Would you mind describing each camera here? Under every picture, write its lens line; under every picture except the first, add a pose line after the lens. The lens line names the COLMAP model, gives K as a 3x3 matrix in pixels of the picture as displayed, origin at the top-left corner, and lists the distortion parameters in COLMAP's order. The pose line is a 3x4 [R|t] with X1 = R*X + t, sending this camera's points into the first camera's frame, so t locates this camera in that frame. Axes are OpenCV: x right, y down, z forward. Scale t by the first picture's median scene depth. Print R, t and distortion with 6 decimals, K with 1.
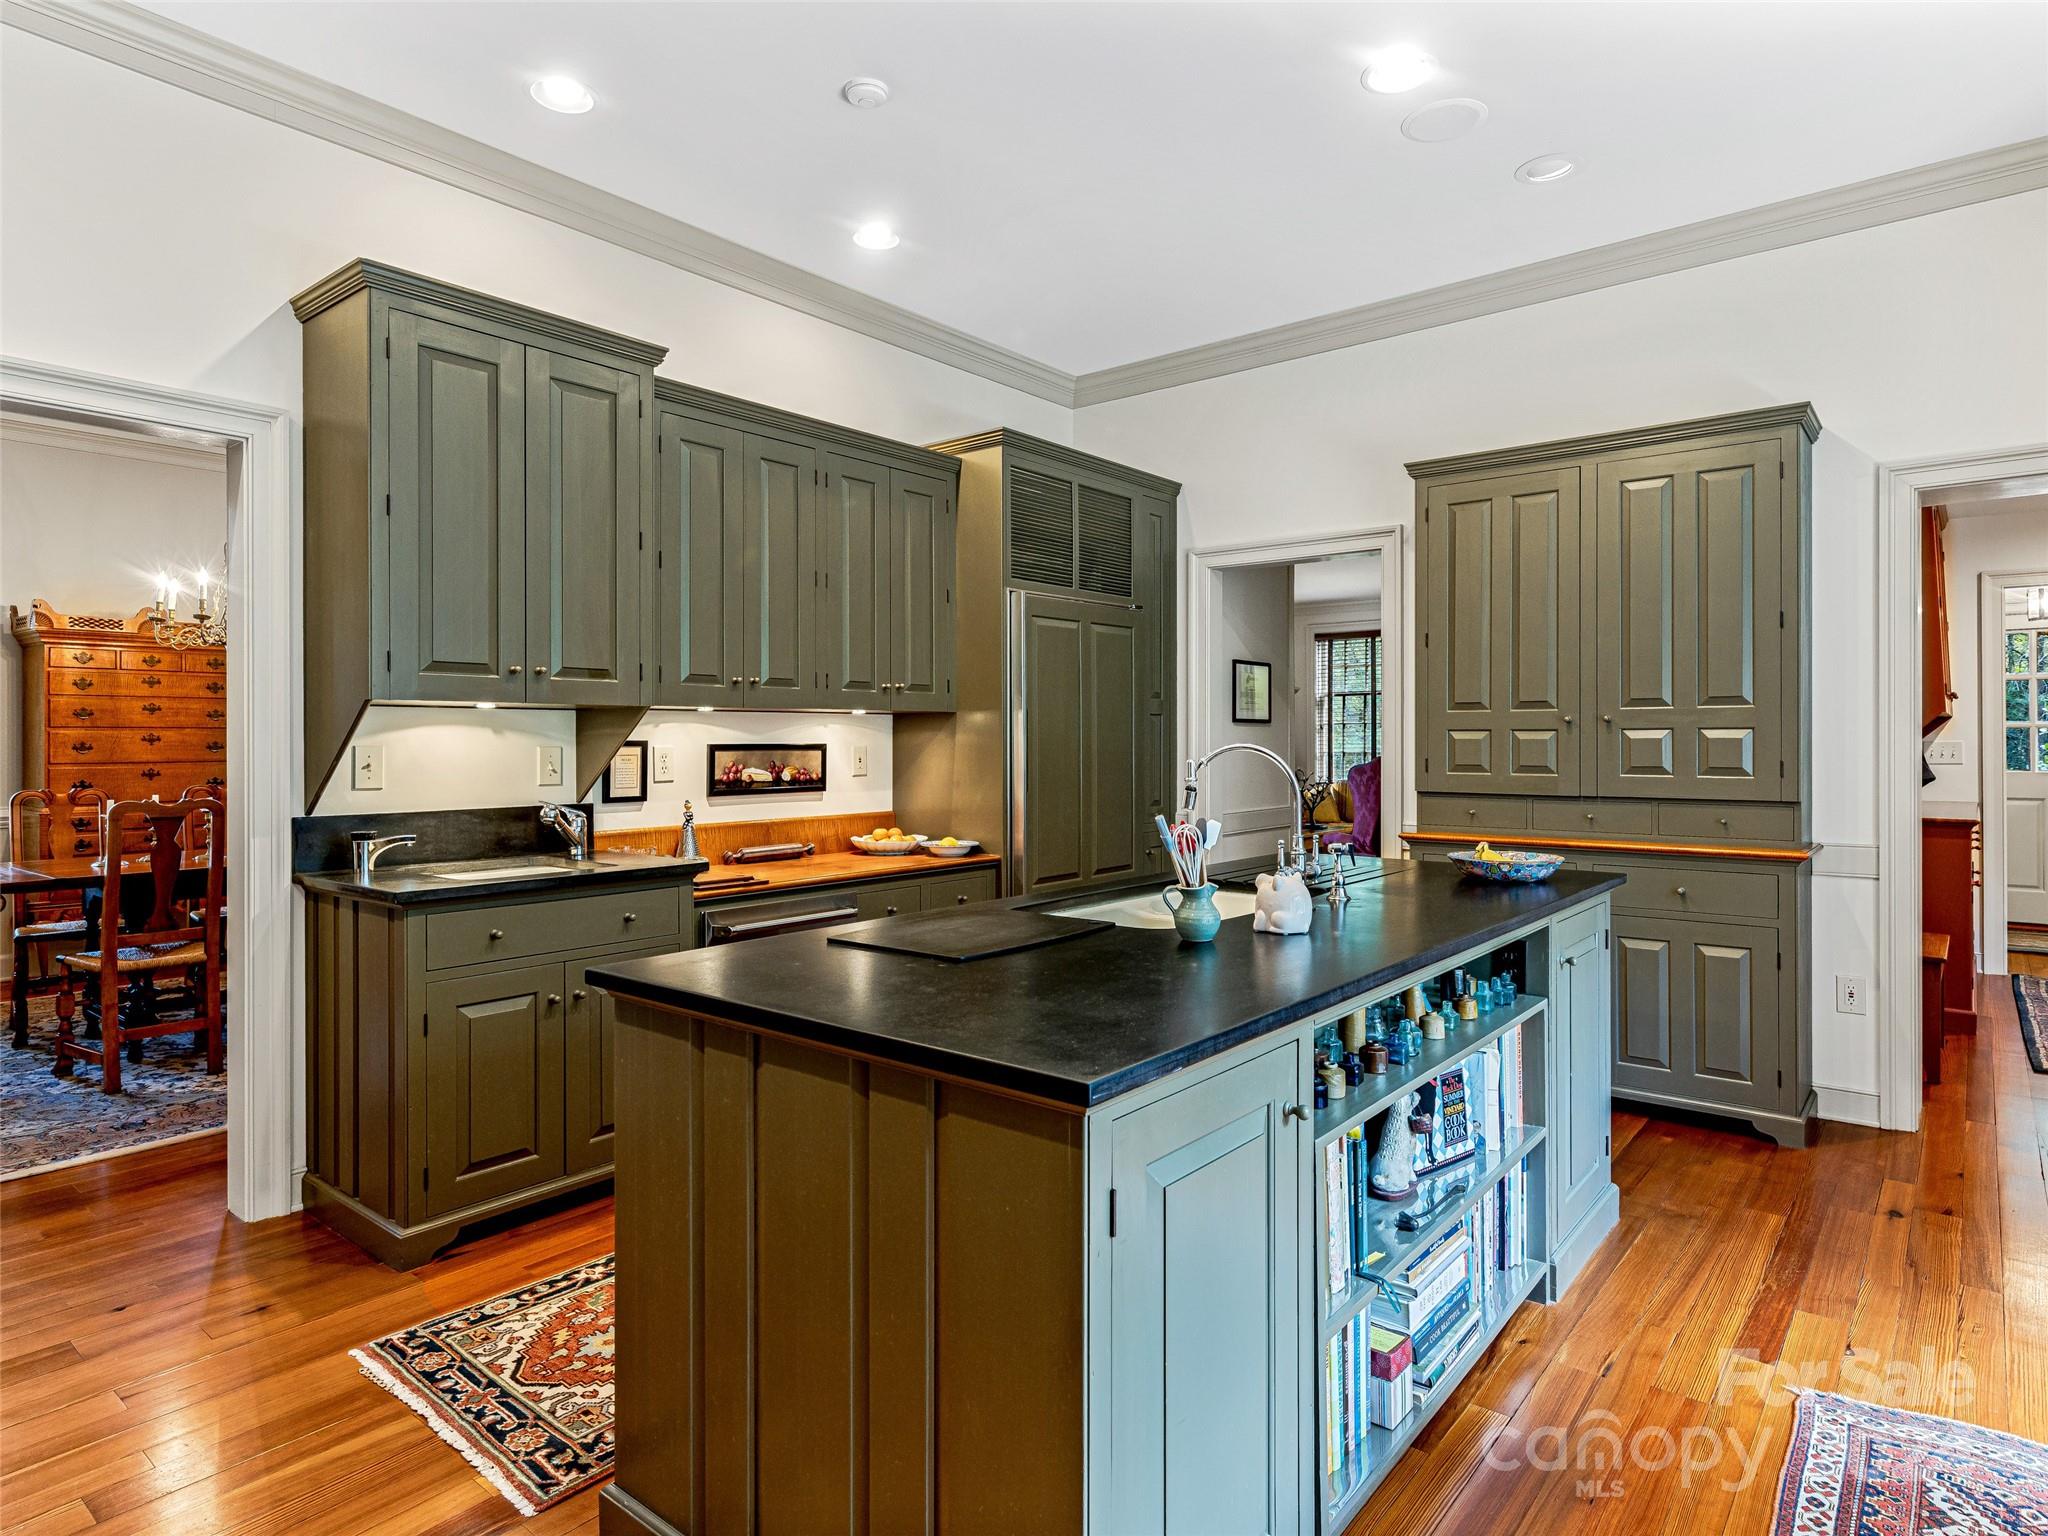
lens RADIAL K [[1192.6, 0, 1019.4], [0, 1192.6, 732.4], [0, 0, 1]] dist [-0.000990, -0.000065]
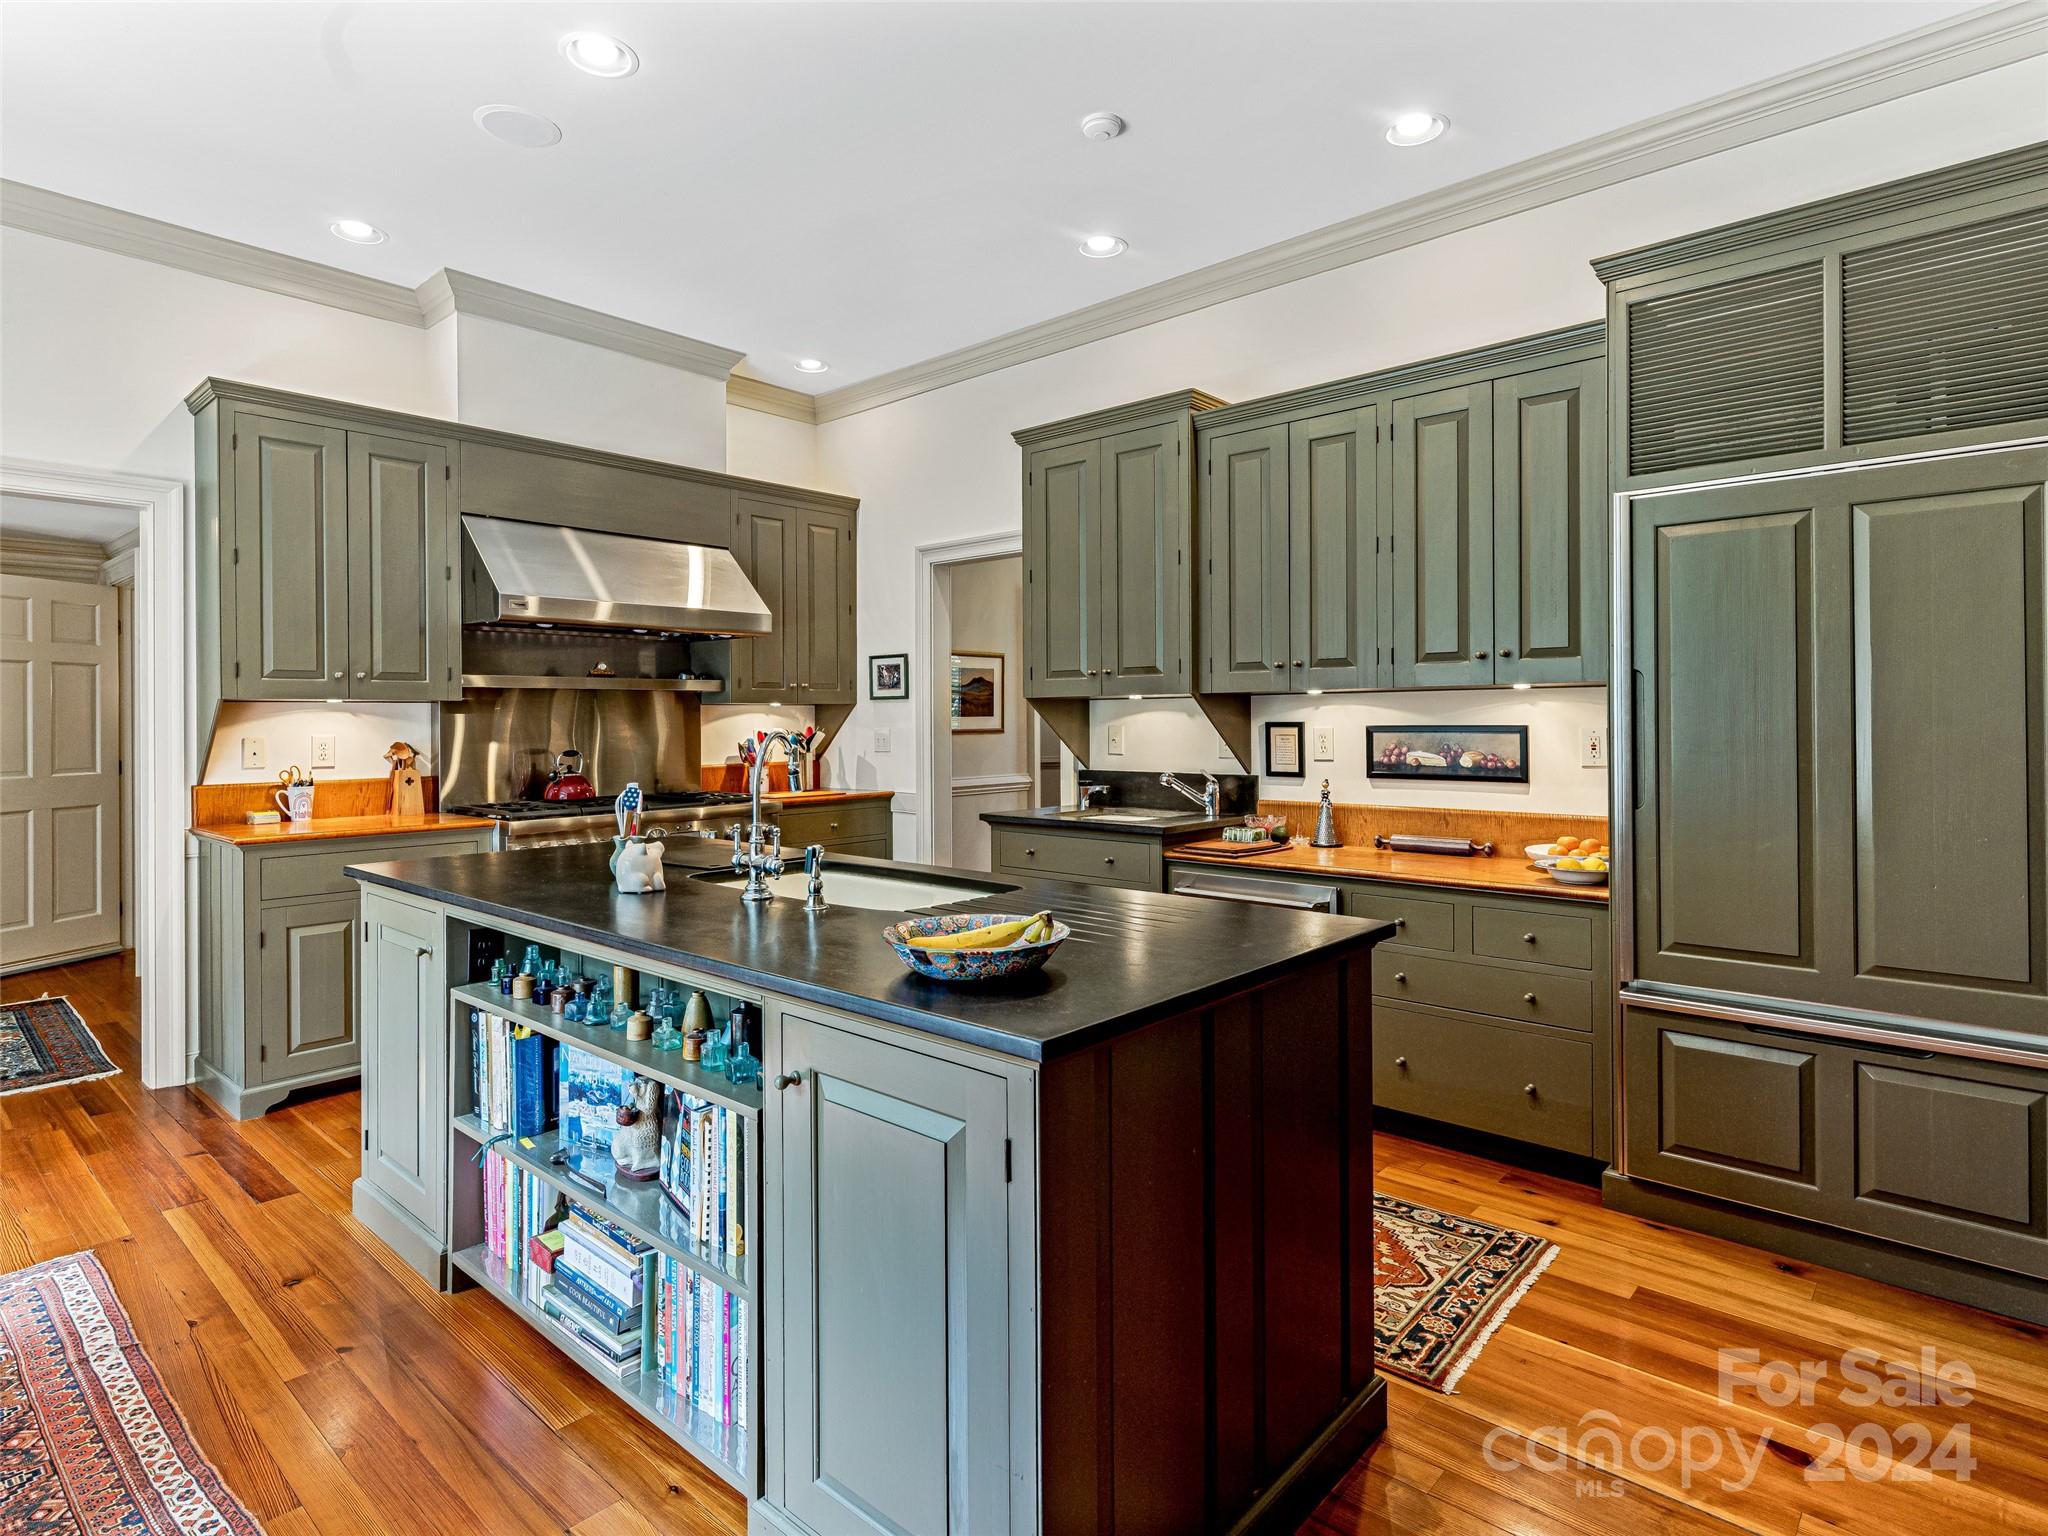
lens RADIAL K [[1092.5, 0, 1021.1], [0, 1092.5, 741.0], [0, 0, 1]] dist [-0.002557, -0.000626]
pose [[-0.033207, 0.016844, -0.999307, 0.691624], [0.005444, 0.999846, 0.016672, 0.006387], [0.999434, -0.004886, -0.033293, 0.774993]]
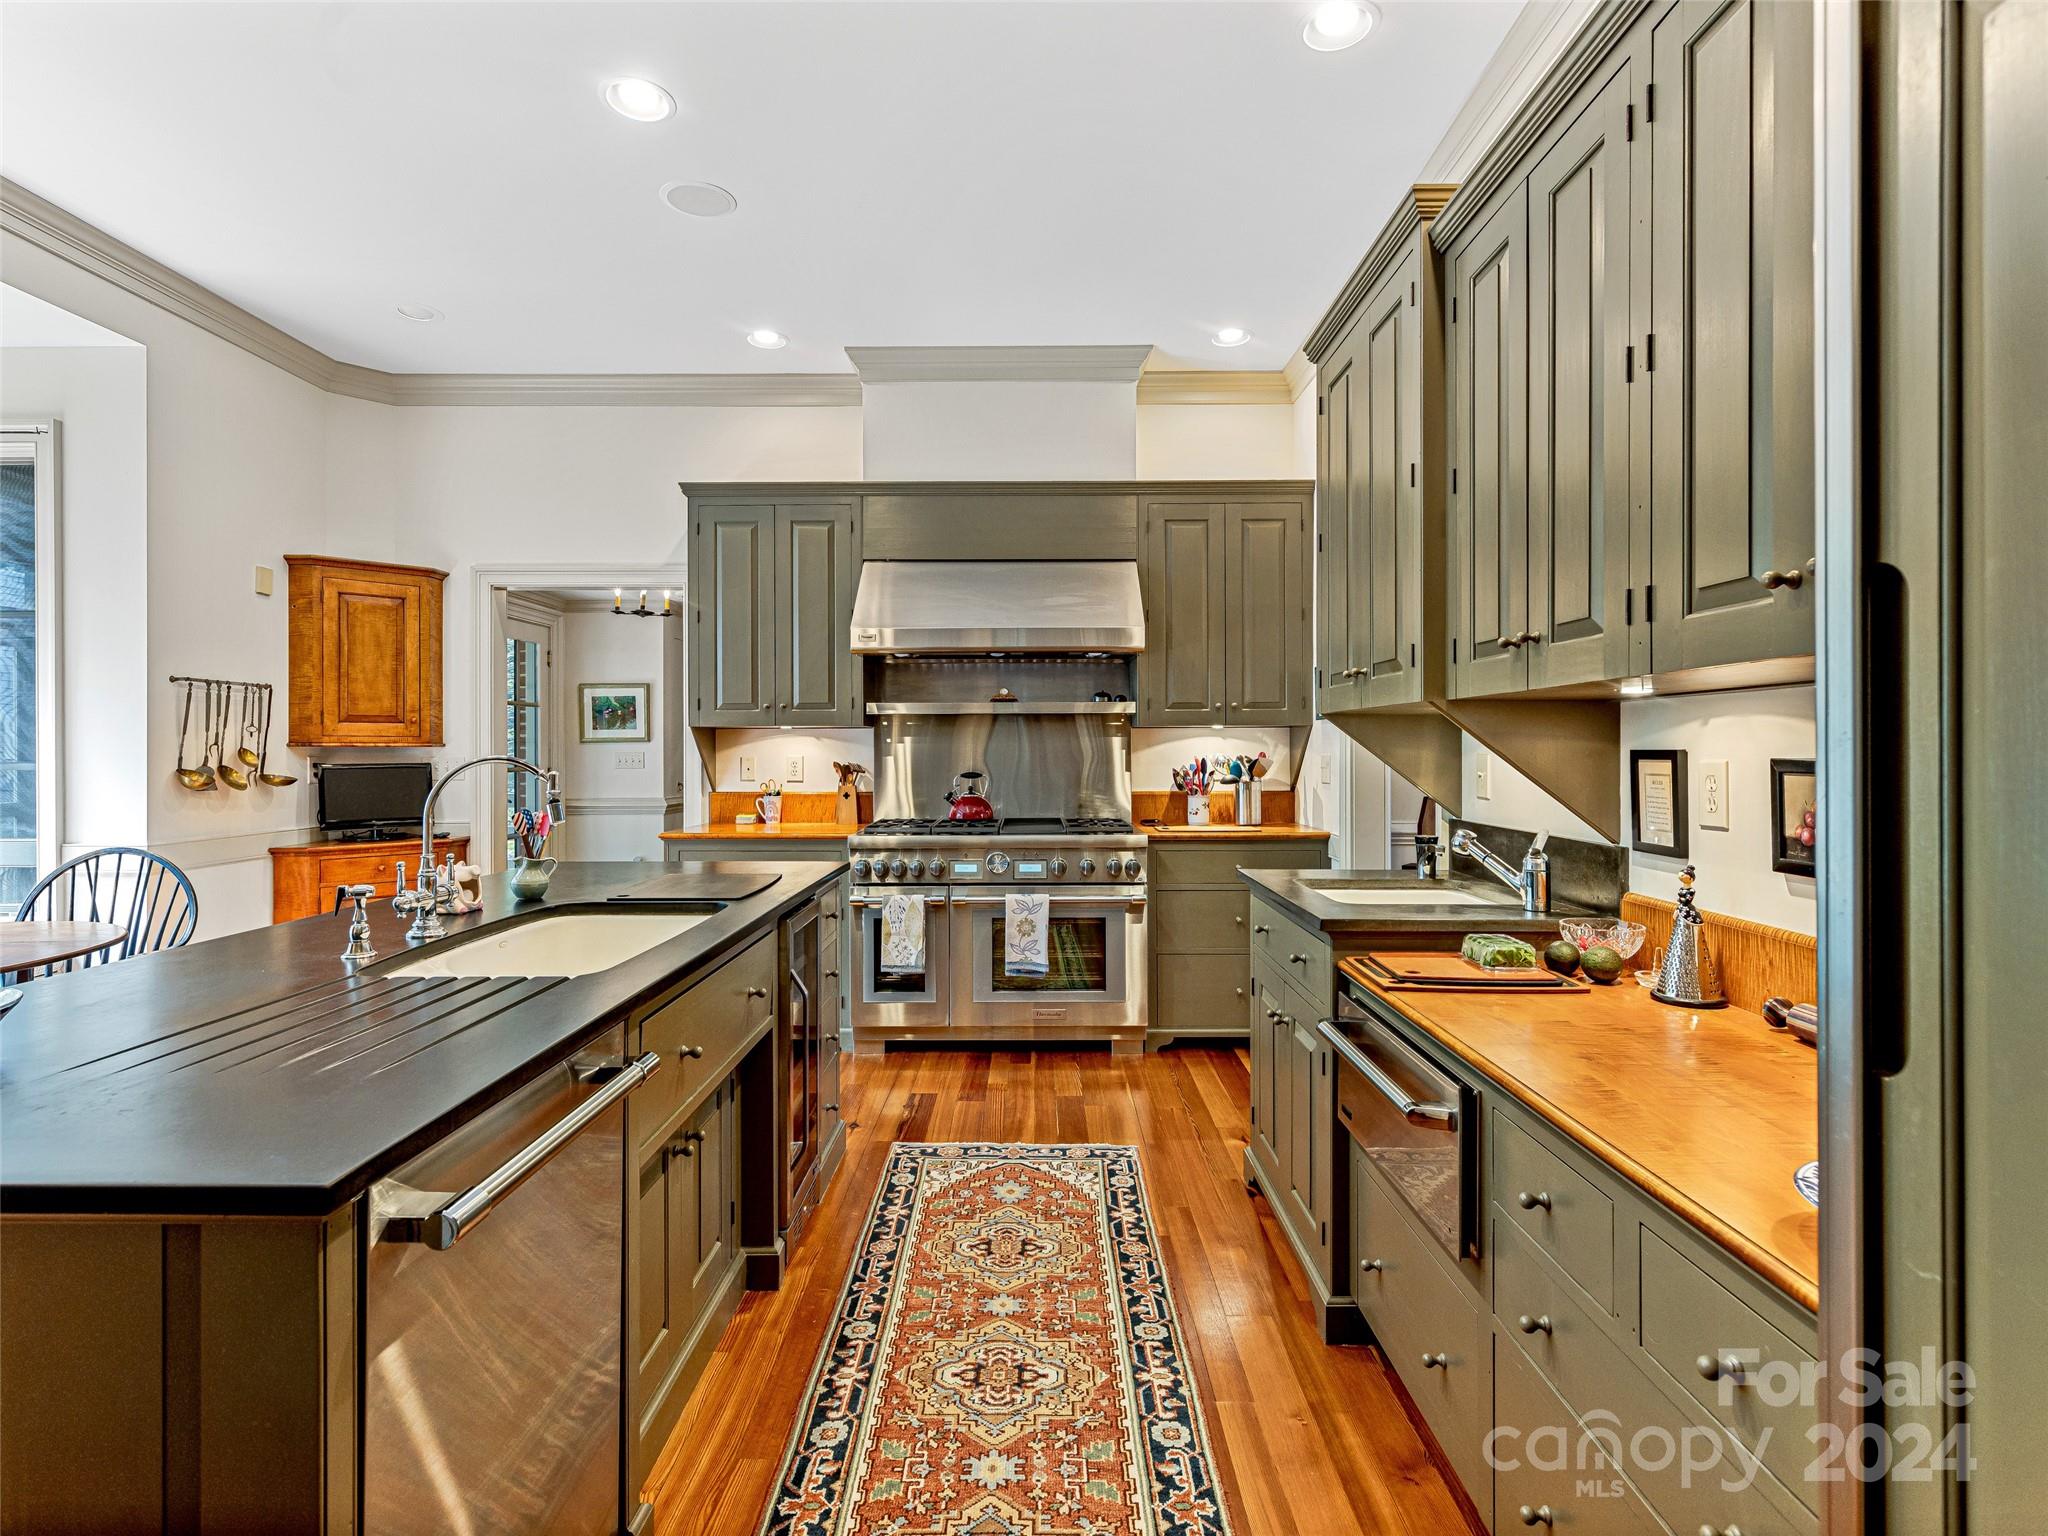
lens RADIAL K [[1014.5, 0, 1024.0], [0, 1014.5, 768.0], [0, 0, 1]] dist [0.000578, 0.000211]
pose [[-0.774662, 0.013138, -0.632239, 0.225141], [0.000601, 0.999799, 0.020039, 0.005447], [0.632376, 0.015143, -0.774514, 1.171723]]
